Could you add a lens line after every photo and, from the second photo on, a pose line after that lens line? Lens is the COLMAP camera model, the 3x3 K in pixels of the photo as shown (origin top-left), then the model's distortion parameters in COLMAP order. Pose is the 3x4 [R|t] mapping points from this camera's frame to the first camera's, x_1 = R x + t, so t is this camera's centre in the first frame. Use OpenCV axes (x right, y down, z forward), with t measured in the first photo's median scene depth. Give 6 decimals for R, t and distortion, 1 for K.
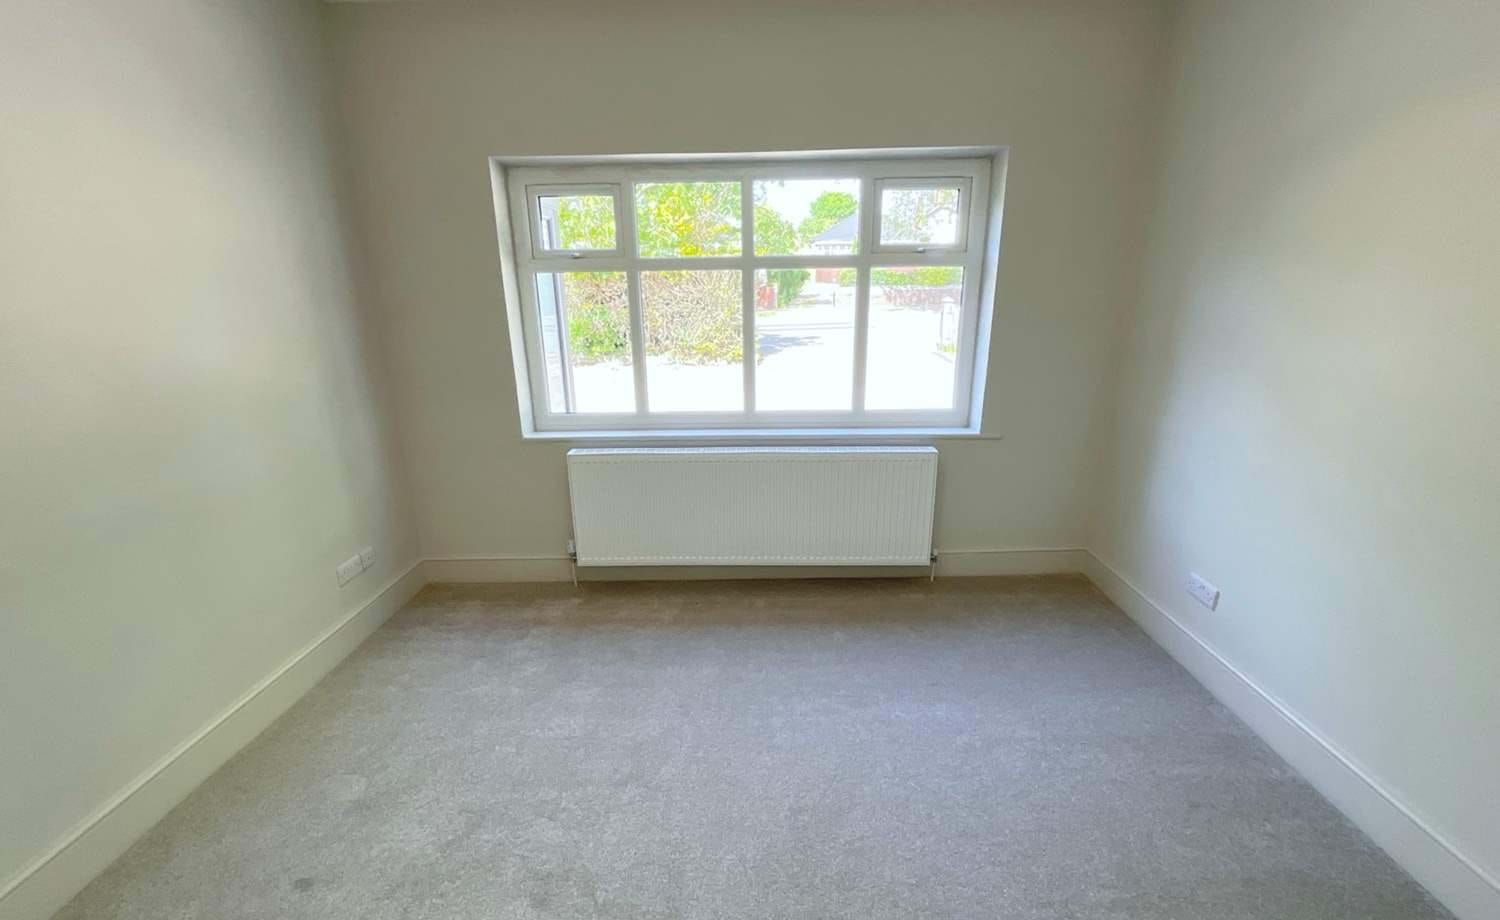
lens RADIAL K [[609.7, 0, 750.3], [0, 609.7, 462.5], [0, 0, 1]] dist [-0.000710, 0.010237]
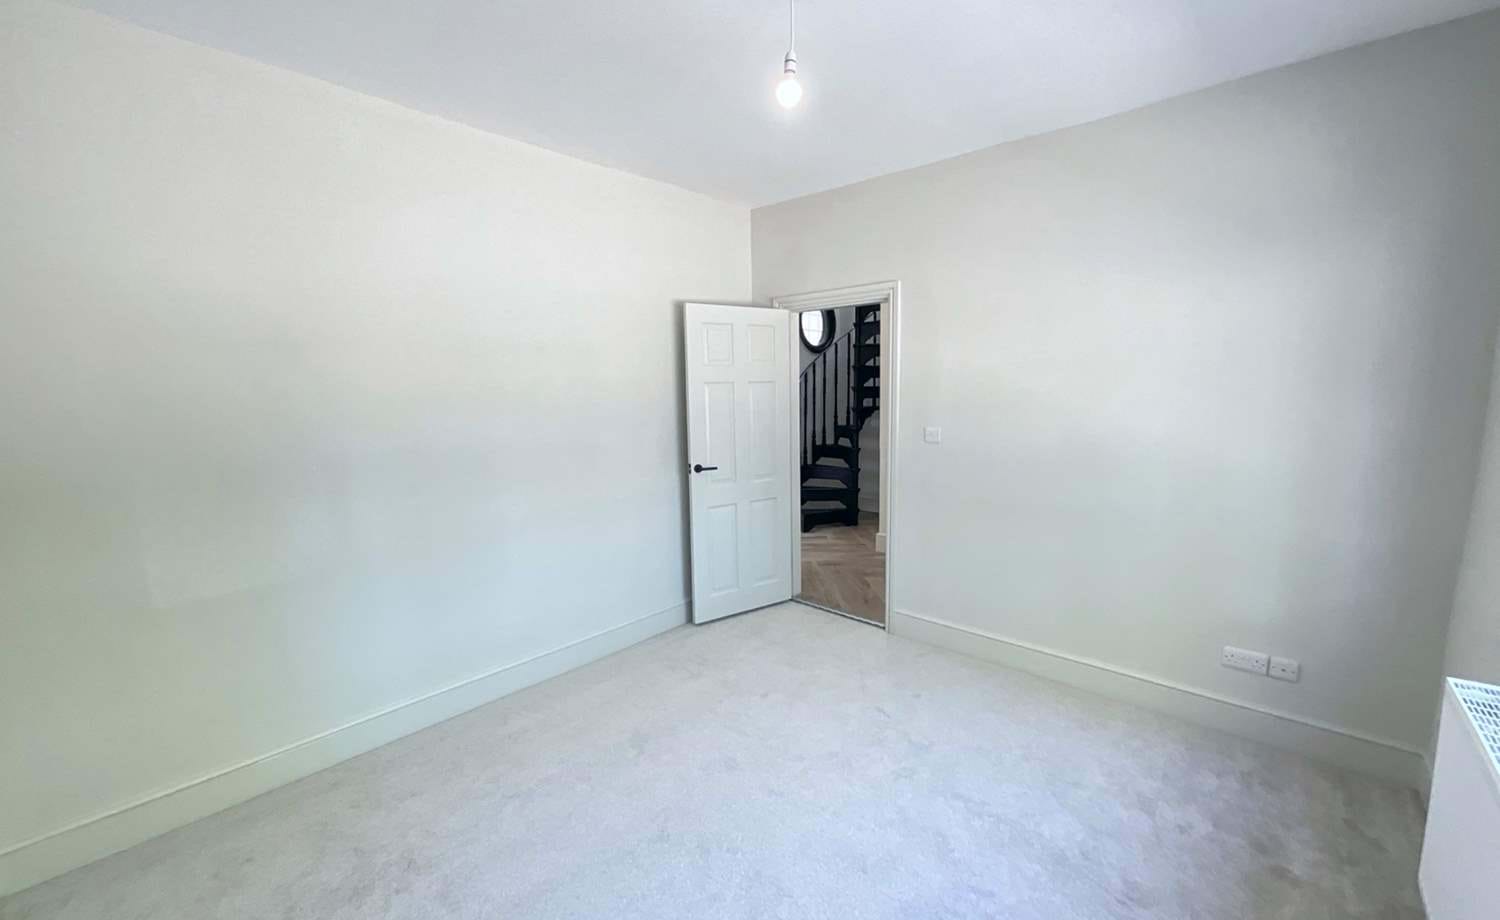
lens RADIAL K [[609.7, 0, 750.3], [0, 609.7, 462.5], [0, 0, 1]] dist [-0.000710, 0.010237]
pose [[-0.642548, 0.120695, -0.756680, 0.473716], [-0.194148, 0.929647, 0.313149, -0.234561], [0.741242, 0.348121, -0.573910, 0.781398]]
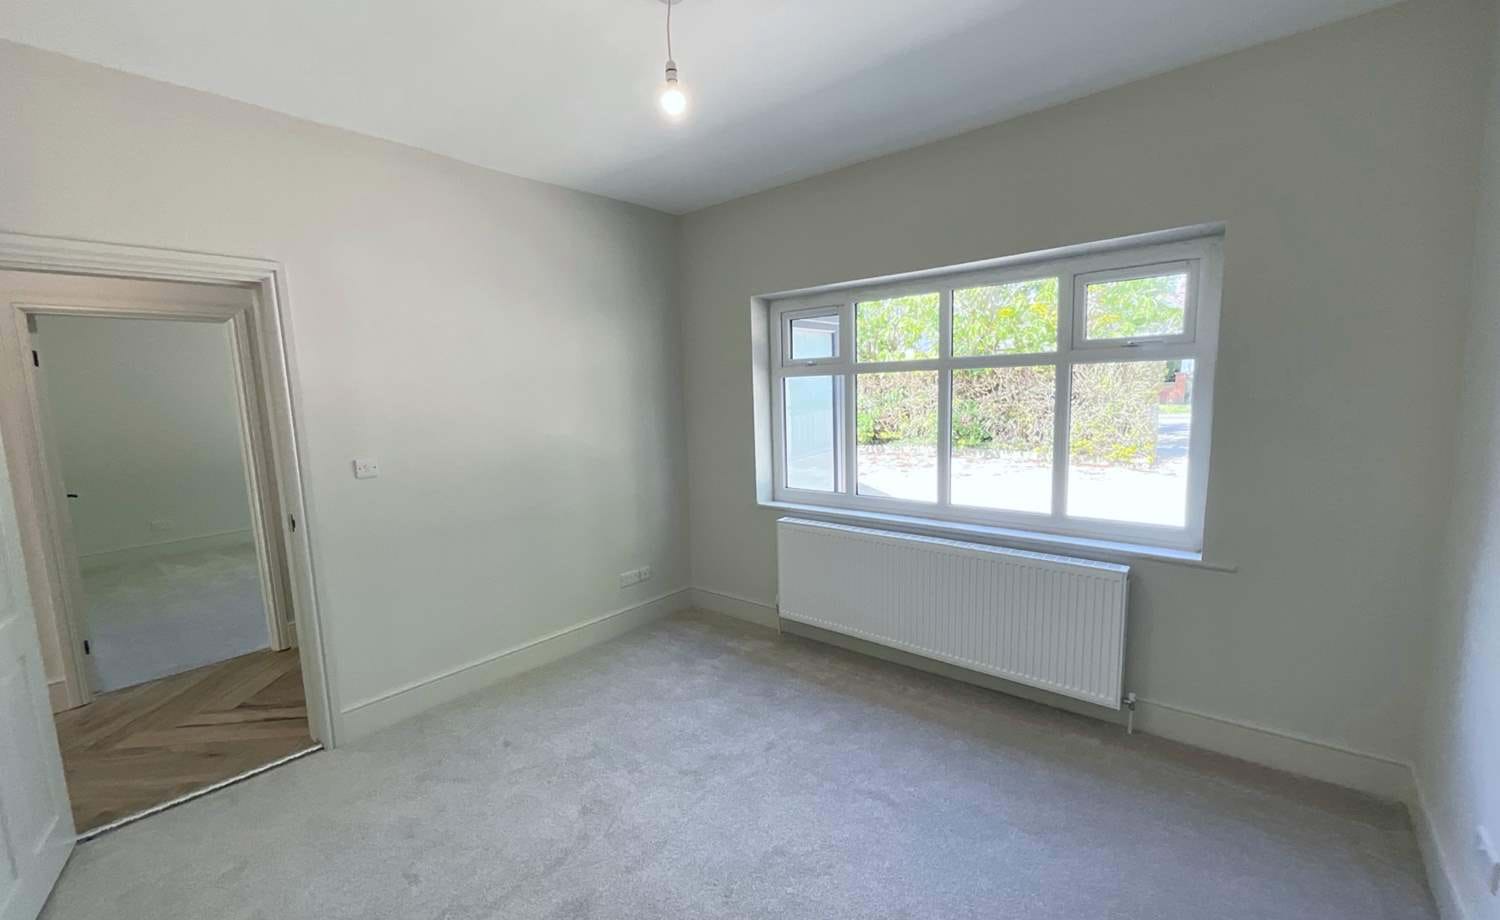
lens RADIAL K [[609.7, 0, 750.3], [0, 609.7, 462.5], [0, 0, 1]] dist [-0.000710, 0.010237]
pose [[0.779287, 0.066569, -0.623122, 0.409437], [-0.158230, 0.983025, -0.092867, -0.005505], [0.606363, 0.170966, 0.776592, -0.003598]]
